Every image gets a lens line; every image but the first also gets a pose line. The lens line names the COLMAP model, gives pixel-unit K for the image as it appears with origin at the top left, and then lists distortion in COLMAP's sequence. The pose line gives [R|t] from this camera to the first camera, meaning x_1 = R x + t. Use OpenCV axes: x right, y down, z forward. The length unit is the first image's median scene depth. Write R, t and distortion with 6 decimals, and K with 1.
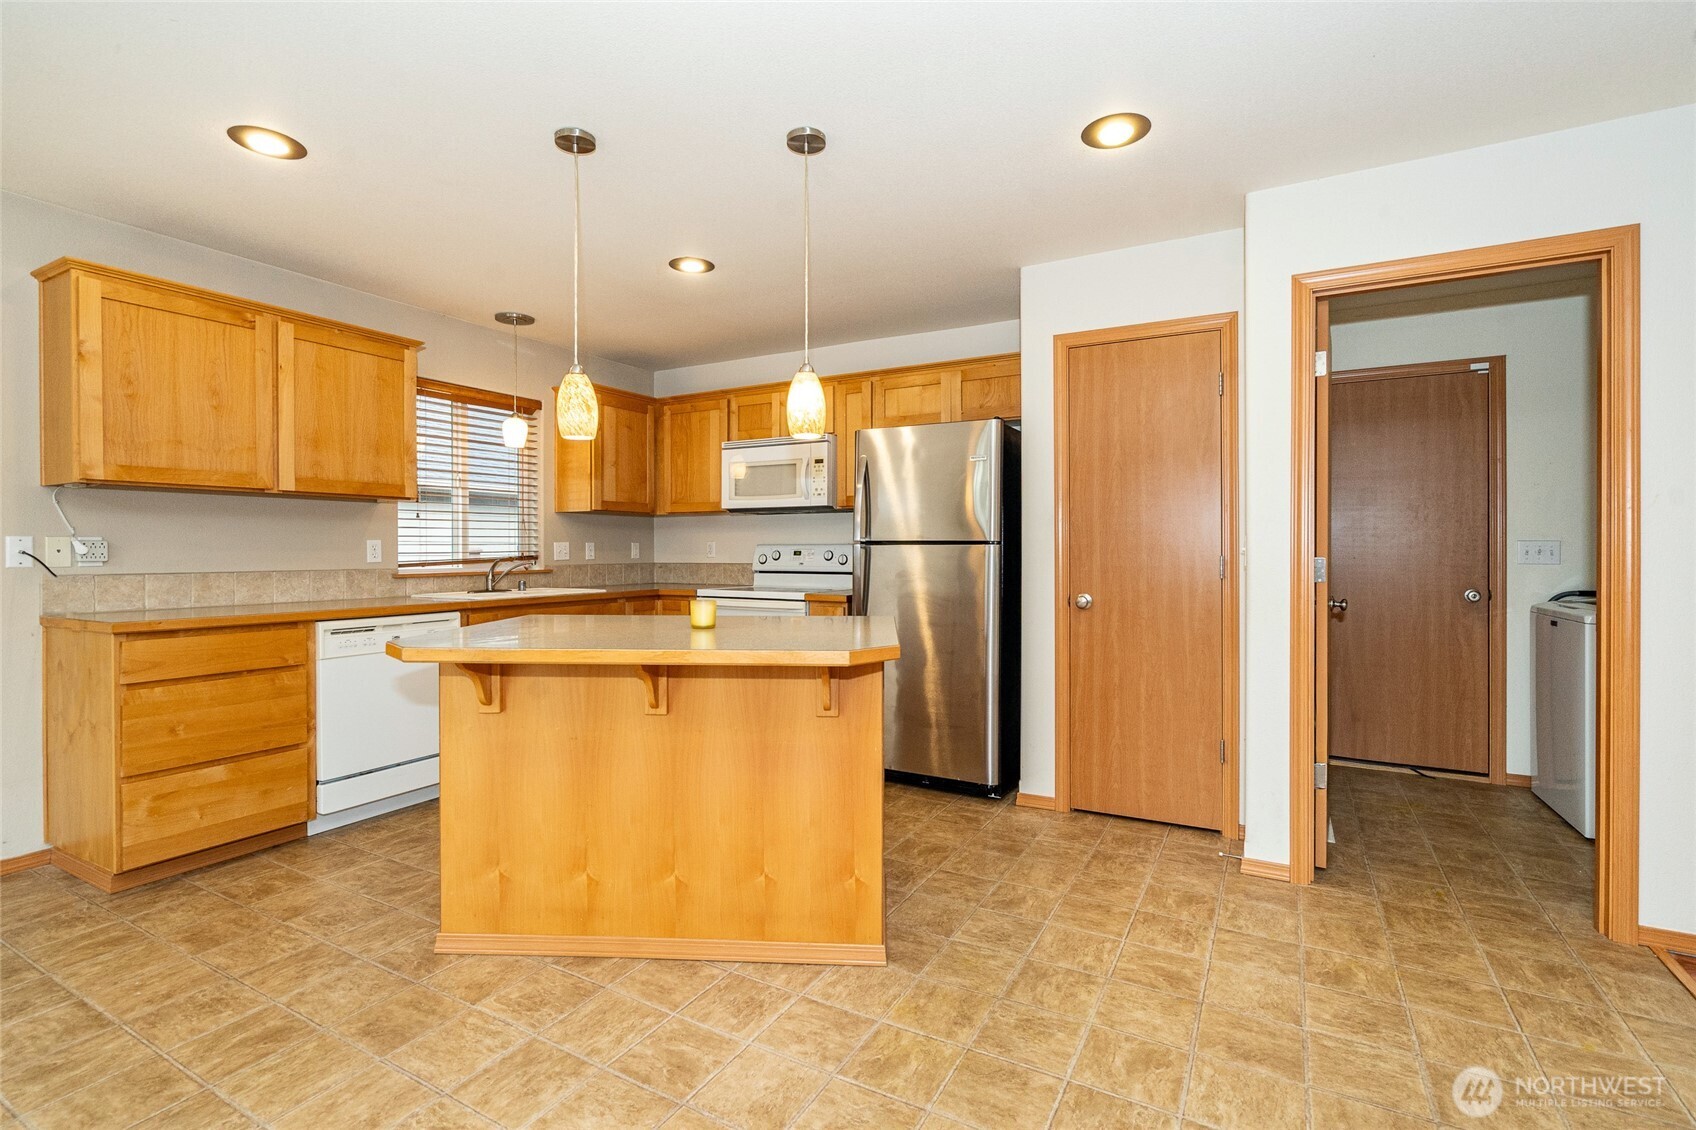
lens RADIAL K [[780.4, 0, 850.2], [0, 780.4, 544.2], [0, 0, 1]] dist [-0.001916, 0.000284]
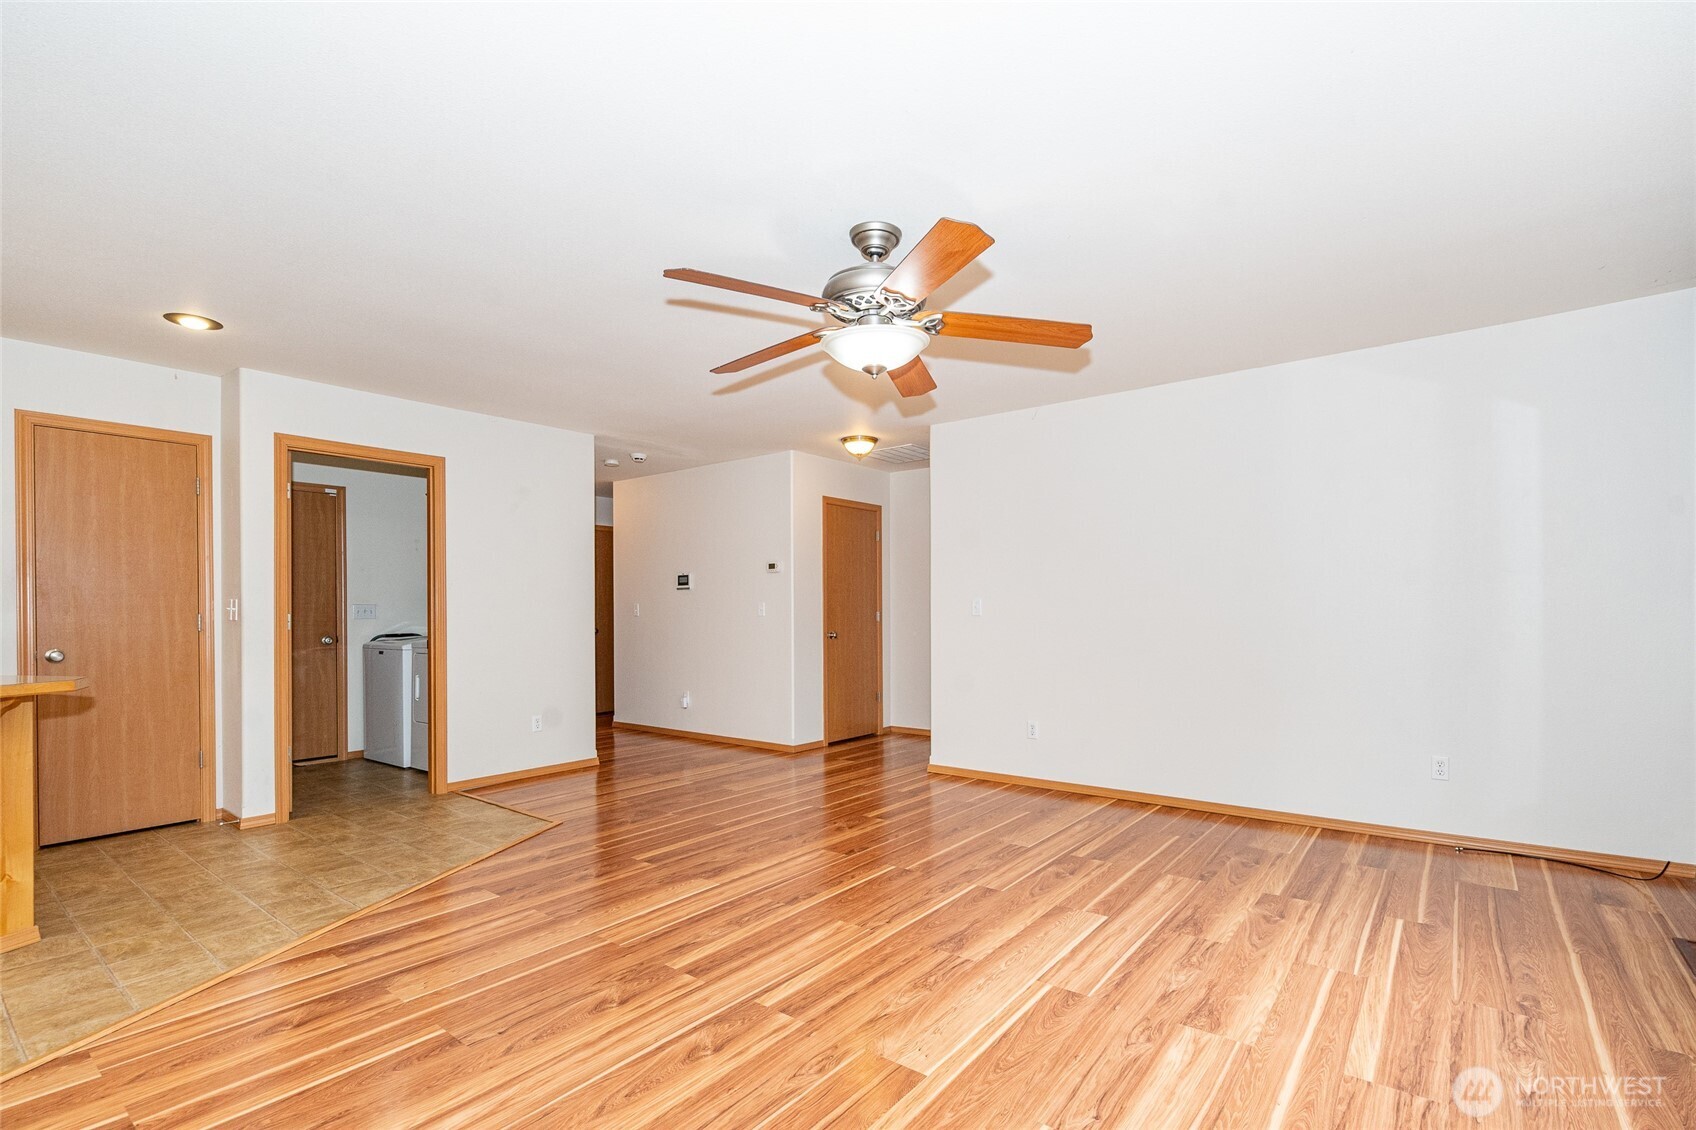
lens RADIAL K [[780.4, 0, 887.5], [0, 780.4, 618.9], [0, 0, 1]] dist [-0.001916, 0.000284]
pose [[0.134182, -0.011197, 0.990893, -0.626180], [-0.002589, 0.999929, 0.011650, 0.003139], [-0.990953, -0.004129, 0.134144, -0.322152]]
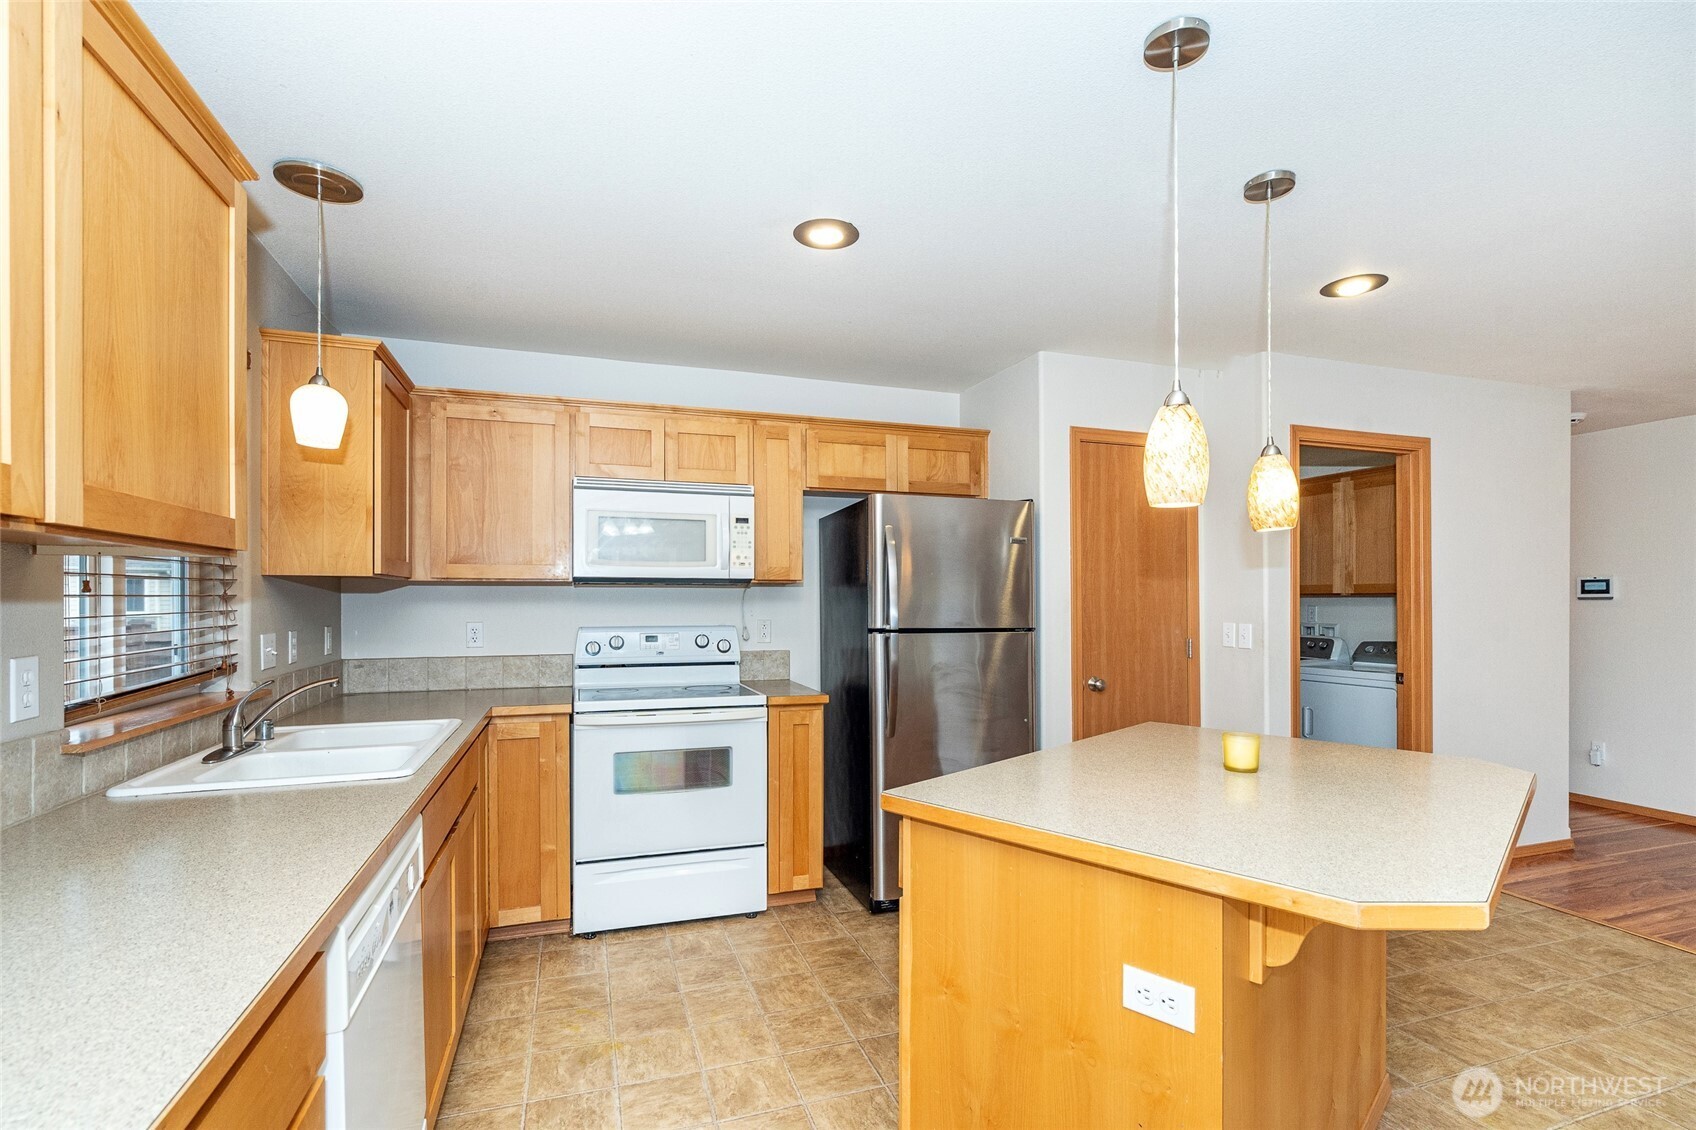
lens RADIAL K [[780.4, 0, 843.7], [0, 780.4, 598.4], [0, 0, 1]] dist [-0.001916, 0.000284]
pose [[0.672830, 0.002838, 0.739791, -0.680667], [-0.007831, 0.999964, 0.003285, -0.041896], [-0.739755, -0.008004, 0.672828, 0.518793]]
